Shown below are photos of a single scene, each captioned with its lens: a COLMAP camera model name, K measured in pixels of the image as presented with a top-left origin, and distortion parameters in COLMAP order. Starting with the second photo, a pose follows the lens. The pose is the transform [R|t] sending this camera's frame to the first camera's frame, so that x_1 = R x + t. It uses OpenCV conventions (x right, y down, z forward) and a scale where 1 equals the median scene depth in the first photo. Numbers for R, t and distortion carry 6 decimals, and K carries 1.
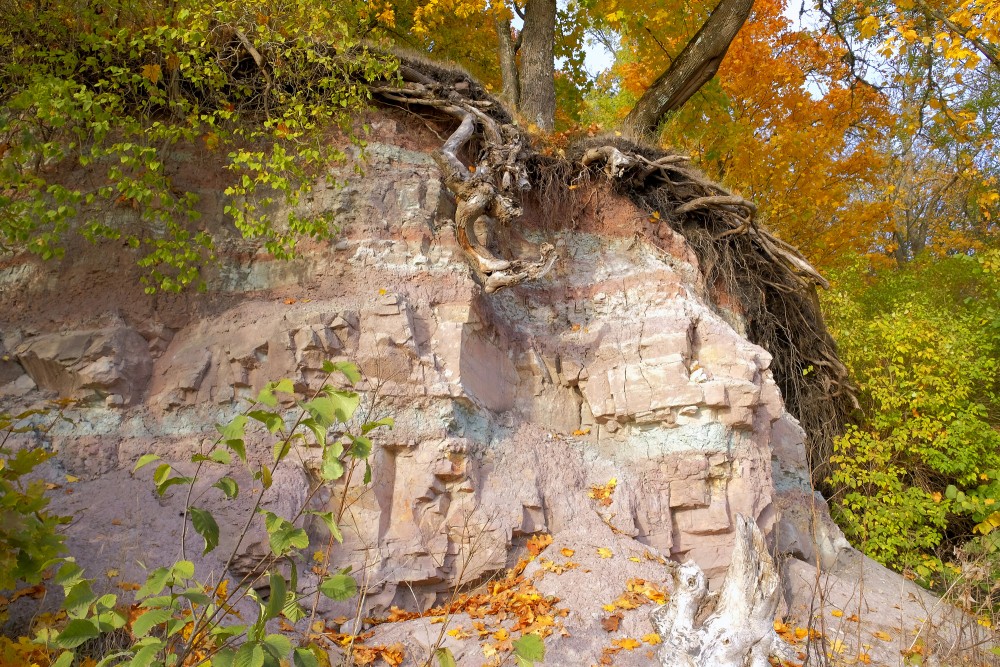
lens RADIAL K [[956.8, 0, 465.7], [0, 956.8, 357.2], [0, 0, 1]] dist [0.004526, 0.041038]
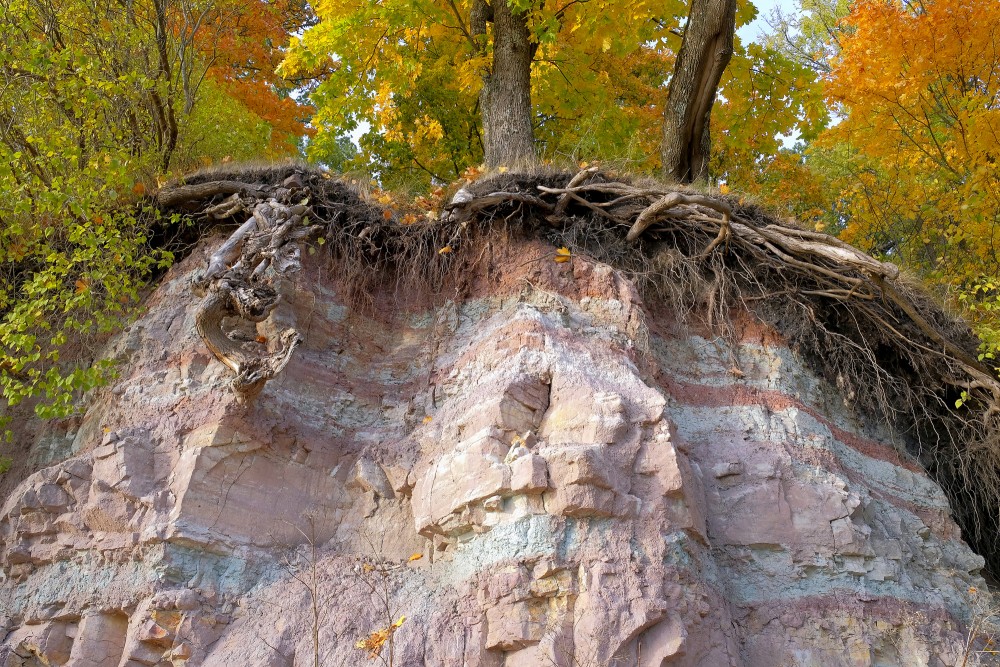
lens RADIAL K [[980.7, 0, 500.0], [0, 980.7, 333.5], [0, 0, 1]] dist [-0.014288, 0.114078]
pose [[0.840011, -0.256952, -0.477867, 0.603380], [0.164073, 0.959813, -0.227683, 0.098872], [0.517167, 0.112851, 0.848412, 0.373583]]
